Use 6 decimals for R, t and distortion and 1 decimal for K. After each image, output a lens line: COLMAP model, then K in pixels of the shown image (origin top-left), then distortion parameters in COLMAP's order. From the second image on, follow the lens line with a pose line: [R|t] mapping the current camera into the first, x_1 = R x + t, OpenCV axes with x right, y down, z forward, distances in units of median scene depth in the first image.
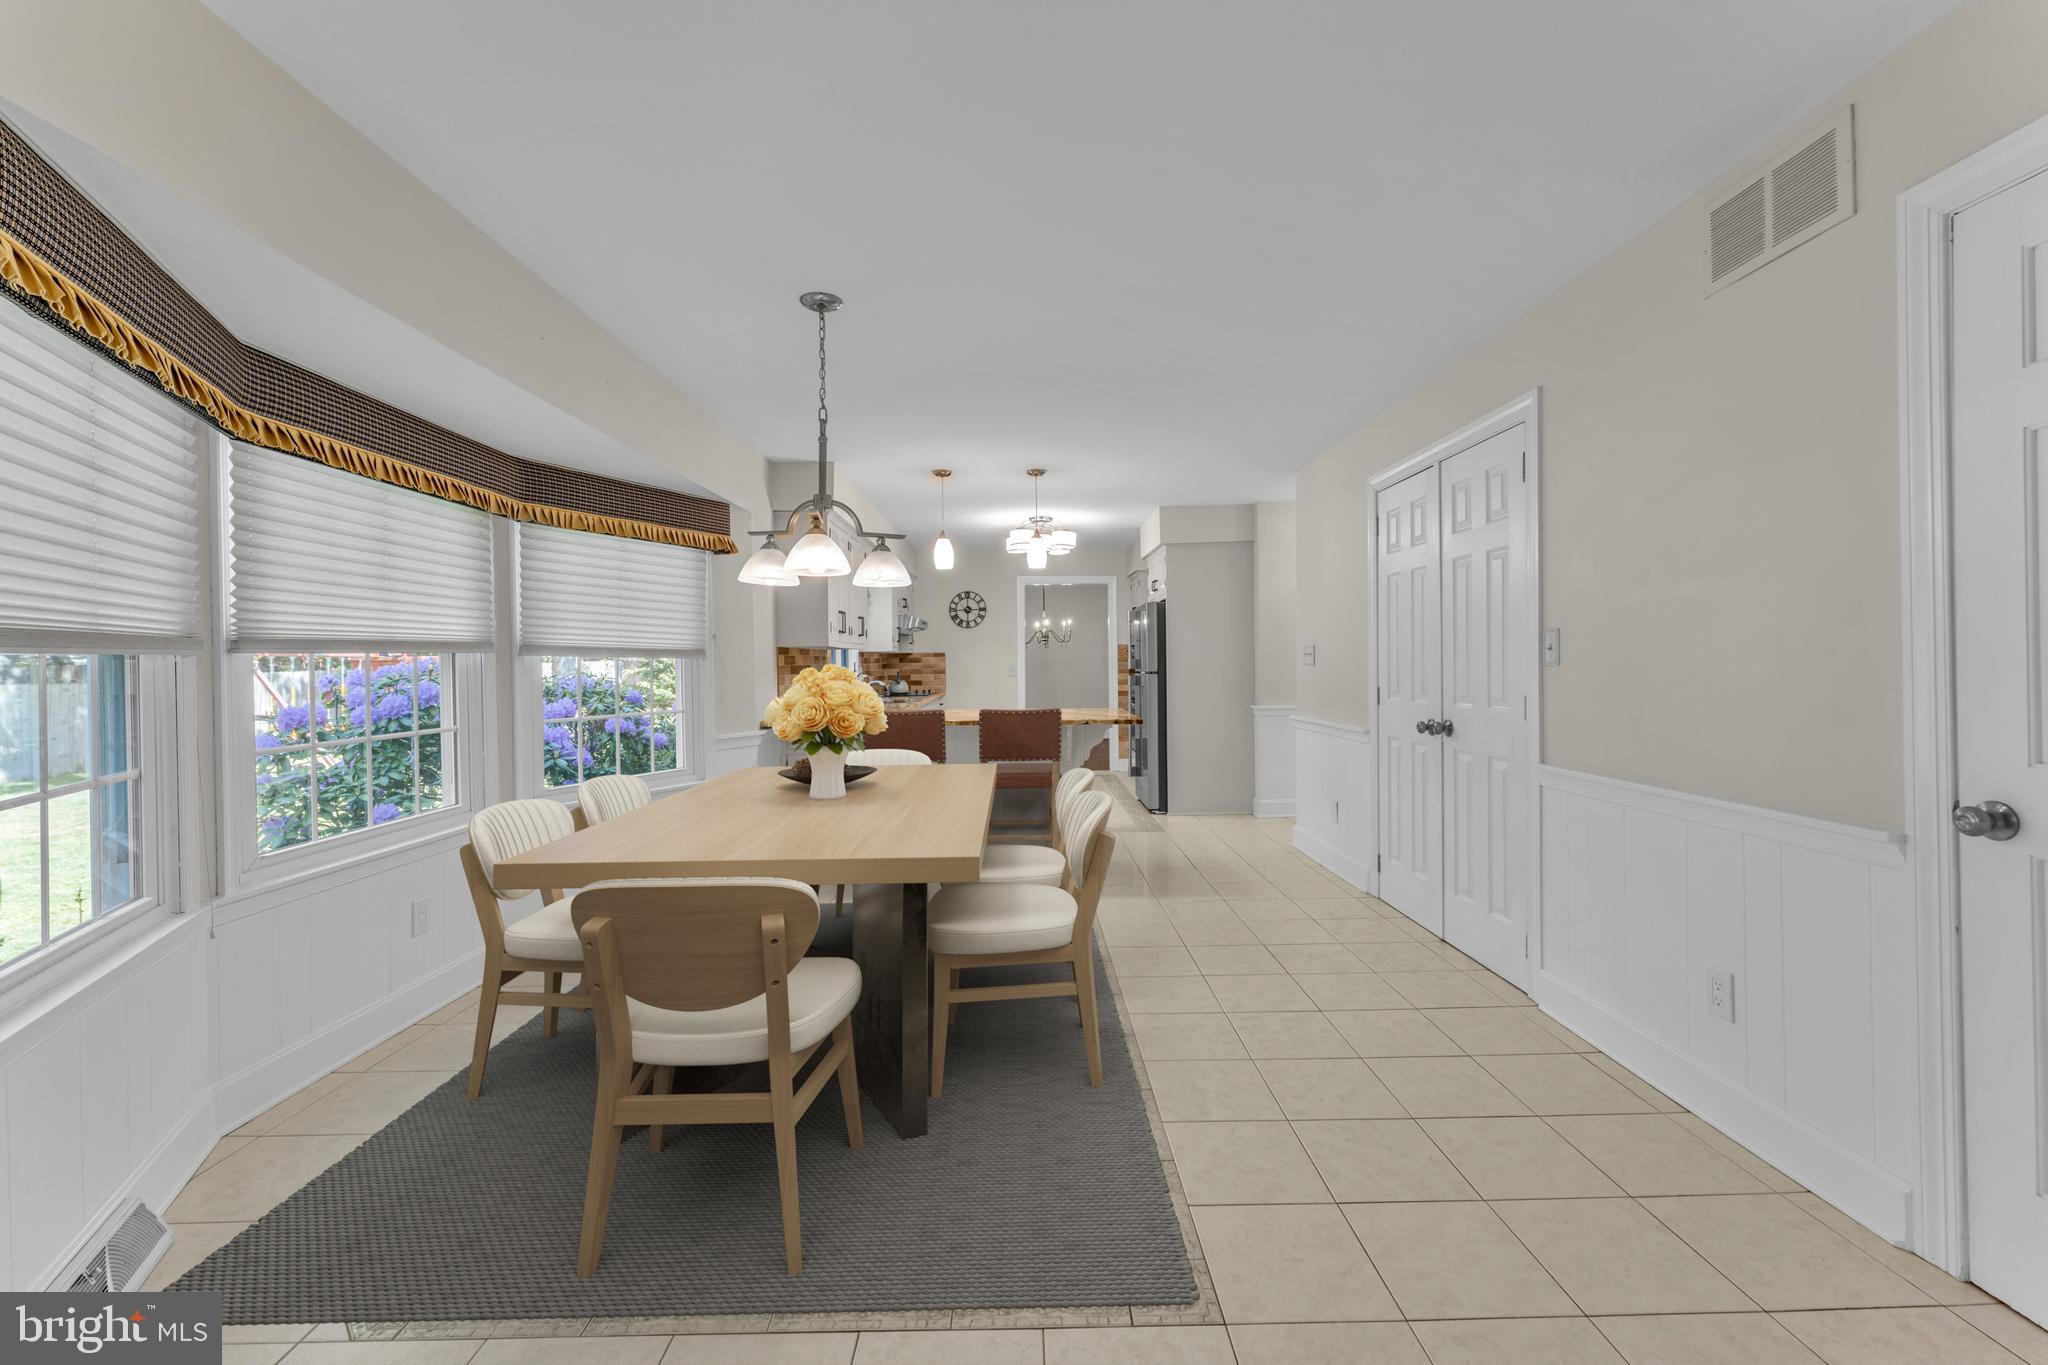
lens RADIAL K [[819.3, 0, 1030.2], [0, 819.3, 668.6], [0, 0, 1]] dist [-0.000449, -0.000978]
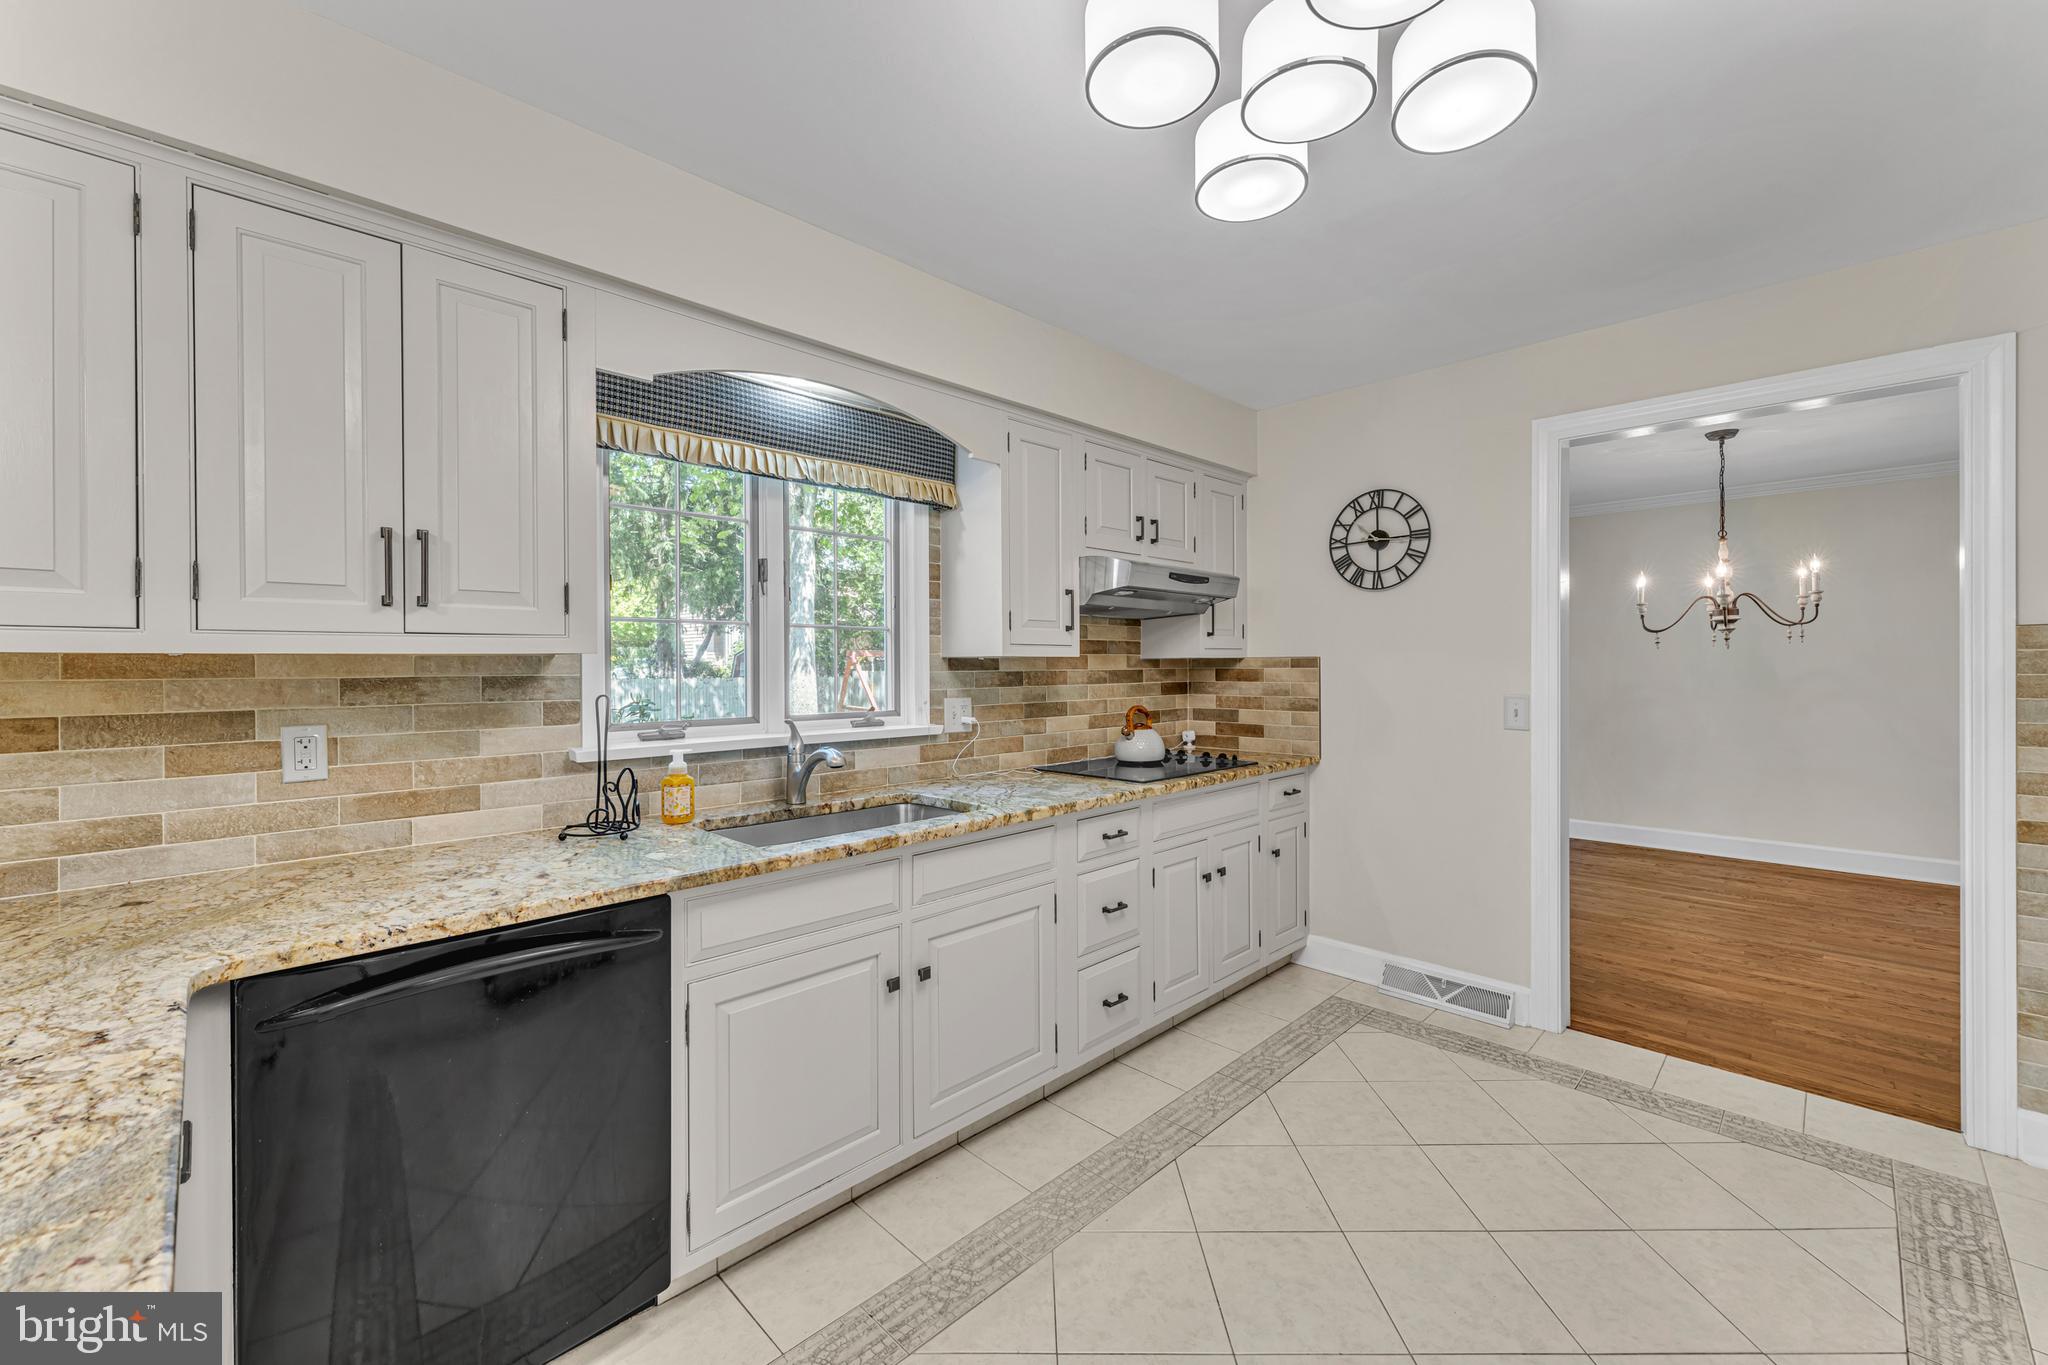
lens RADIAL K [[819.3, 0, 1029.9], [0, 819.3, 672.0], [0, 0, 1]] dist [-0.000449, -0.000978]
pose [[0.700202, 0.012792, -0.713830, 0.076870], [-0.008151, 0.999918, 0.009922, -0.015126], [0.713898, -0.001129, 0.700249, 0.632266]]
